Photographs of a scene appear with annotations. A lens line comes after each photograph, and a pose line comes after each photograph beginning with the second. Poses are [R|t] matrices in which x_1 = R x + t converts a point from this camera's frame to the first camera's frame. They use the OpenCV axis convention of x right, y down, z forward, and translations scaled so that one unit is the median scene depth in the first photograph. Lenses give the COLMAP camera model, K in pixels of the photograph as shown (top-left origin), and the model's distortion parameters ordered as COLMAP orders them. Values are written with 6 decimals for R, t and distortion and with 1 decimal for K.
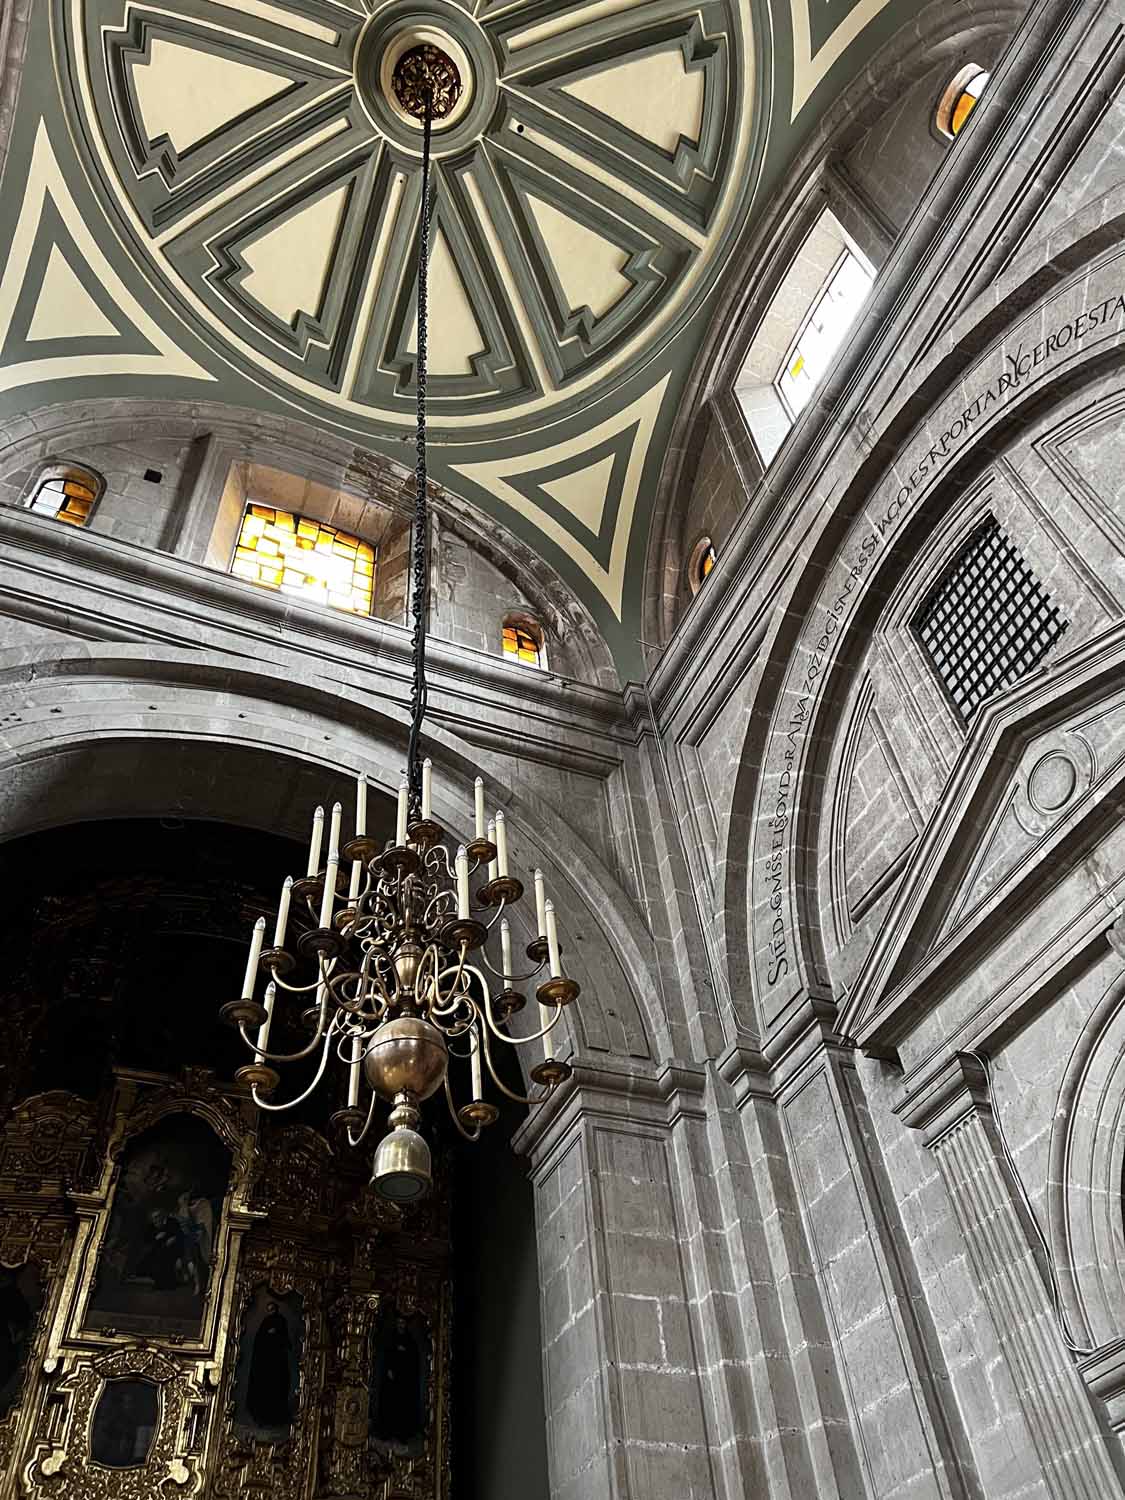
lens RADIAL K [[1126.2, 0, 562.8], [0, 1126.2, 747.1], [0, 0, 1]] dist [0.056992, -0.059825]
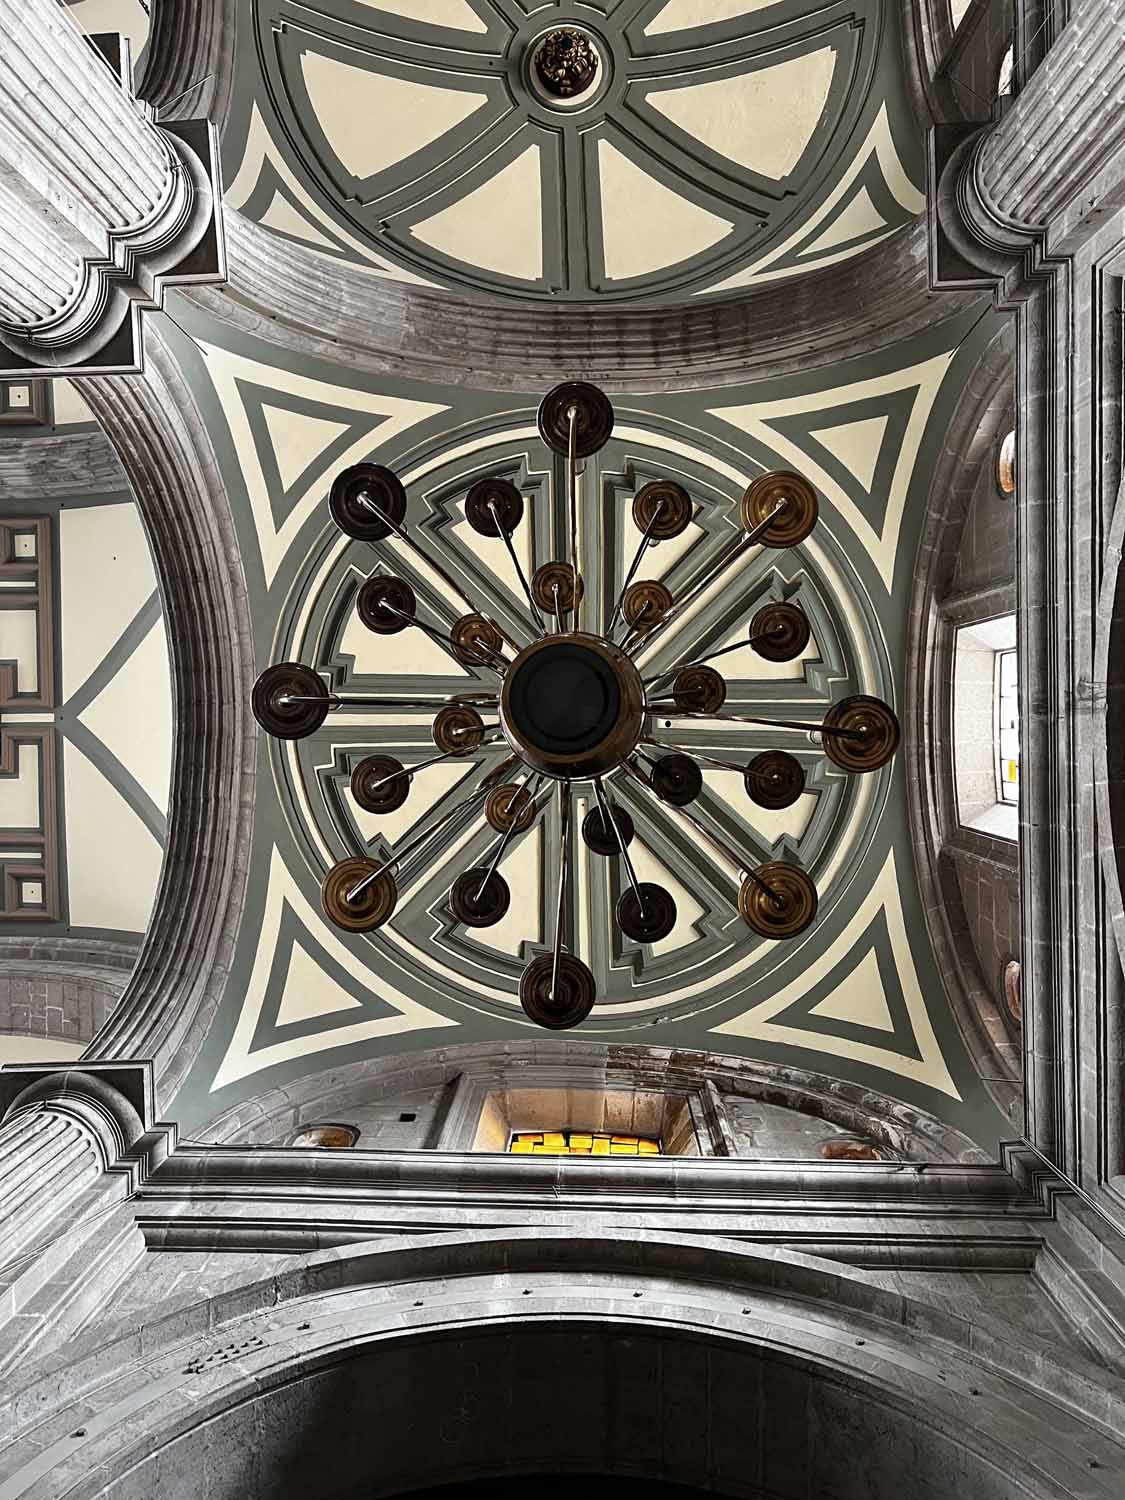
lens RADIAL K [[1126.2, 0, 562.8], [0, 1126.2, 747.1], [0, 0, 1]] dist [0.056992, -0.059825]
pose [[0.914912, -0.389557, -0.105742, -0.034584], [0.227771, 0.714504, -0.661516, 0.252284], [0.333251, 0.581145, 0.742438, 0.228996]]
